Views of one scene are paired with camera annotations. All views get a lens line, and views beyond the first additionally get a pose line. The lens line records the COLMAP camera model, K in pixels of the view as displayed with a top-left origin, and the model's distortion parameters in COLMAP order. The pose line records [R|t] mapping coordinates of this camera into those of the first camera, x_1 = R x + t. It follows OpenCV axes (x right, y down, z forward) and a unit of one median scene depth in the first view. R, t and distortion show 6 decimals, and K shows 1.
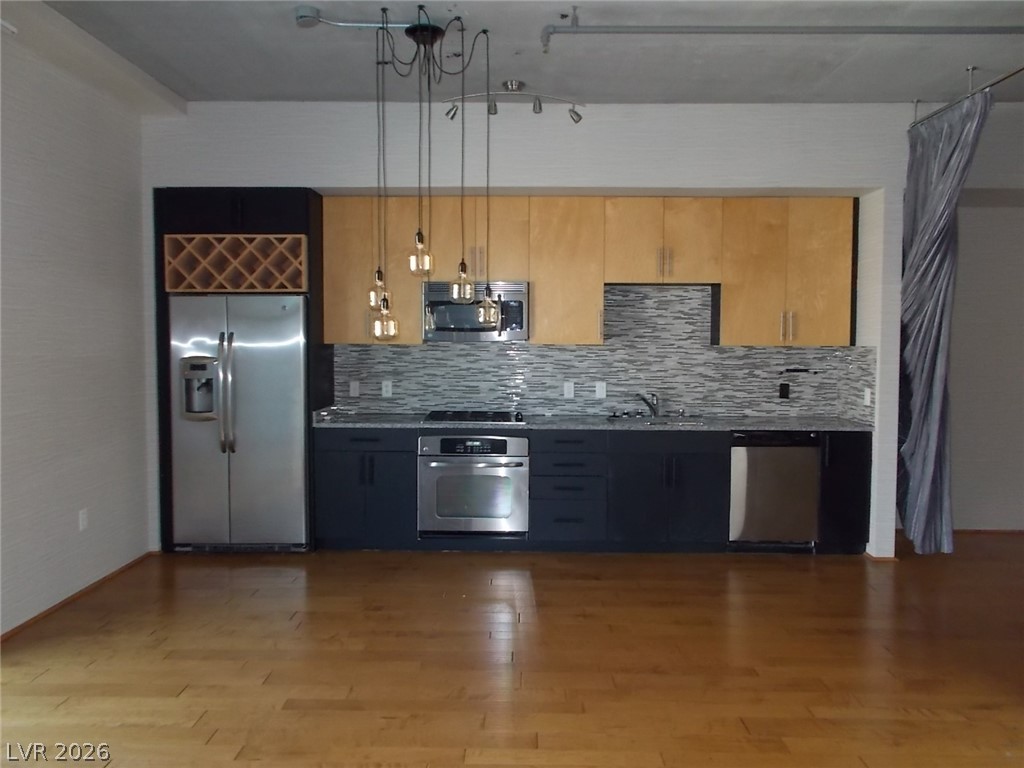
lens RADIAL K [[786.4, 0, 508.1], [0, 786.4, 378.8], [0, 0, 1]] dist [0.016217, -0.014069]
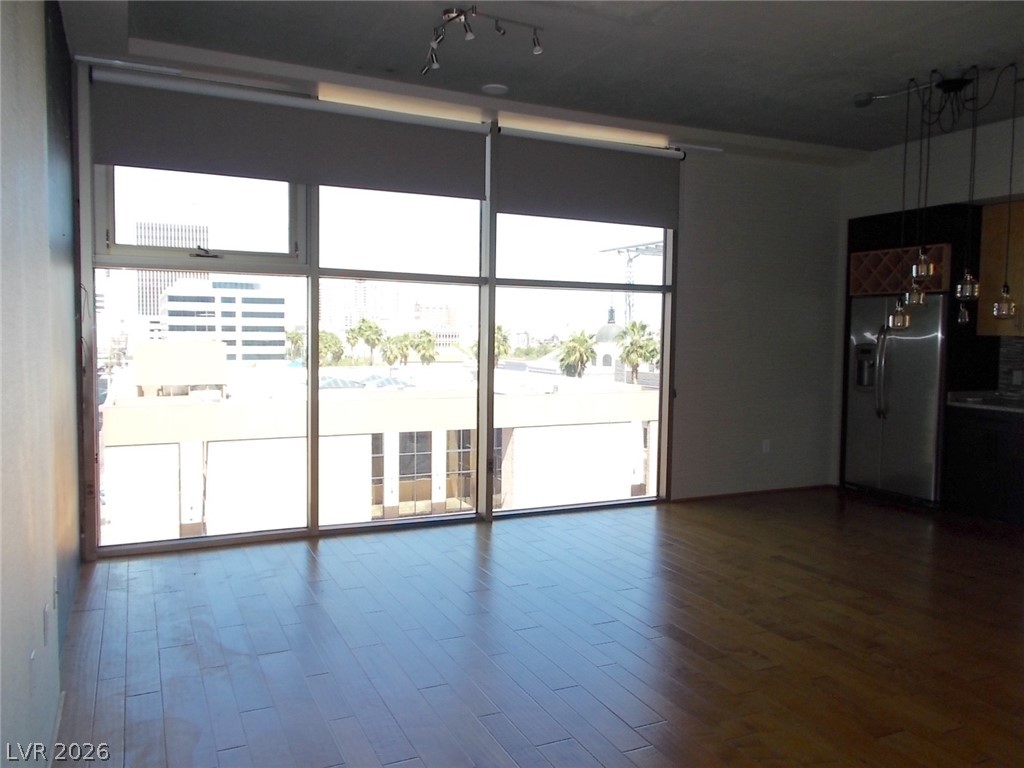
lens RADIAL K [[786.4, 0, 515.1], [0, 786.4, 377.3], [0, 0, 1]] dist [0.016217, -0.014069]
pose [[0.446949, 0.057559, -0.892706, 0.526665], [-0.055373, 0.997794, 0.036611, 0.012294], [0.892844, 0.033068, 0.449151, -0.119619]]
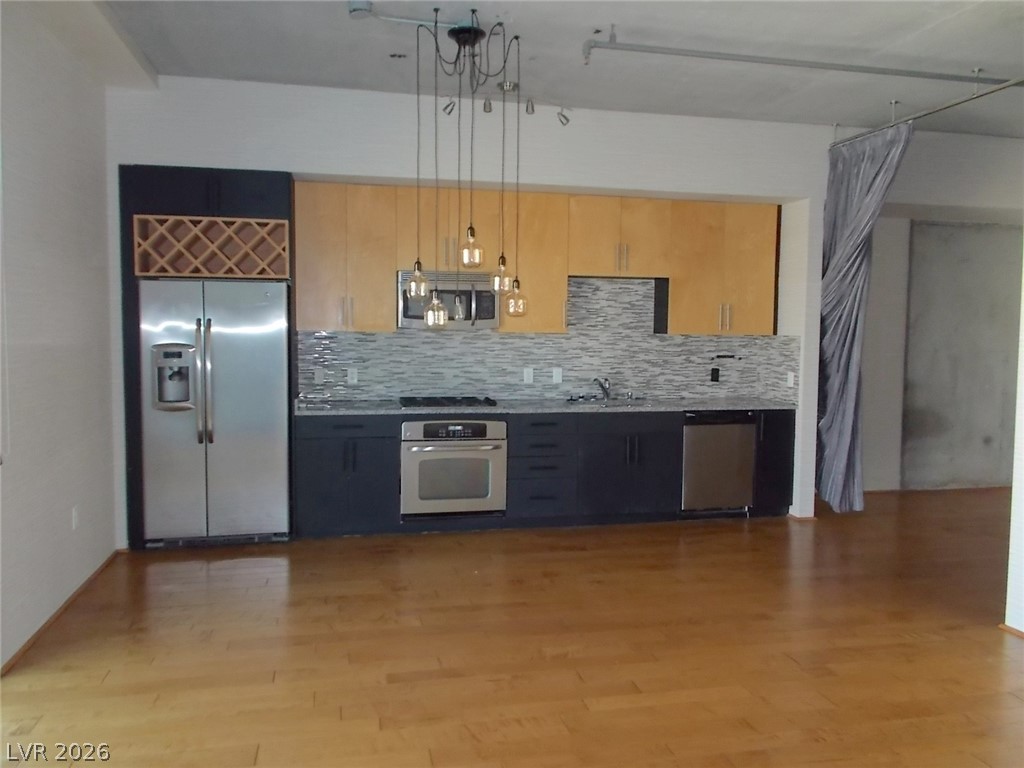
lens RADIAL K [[786.4, 0, 508.9], [0, 786.4, 378.0], [0, 0, 1]] dist [0.016217, -0.014069]
pose [[0.973882, -0.008669, 0.226888, -0.211453], [0.004659, 0.999823, 0.018205, -0.002150], [-0.227006, -0.016673, 0.973751, -0.026883]]
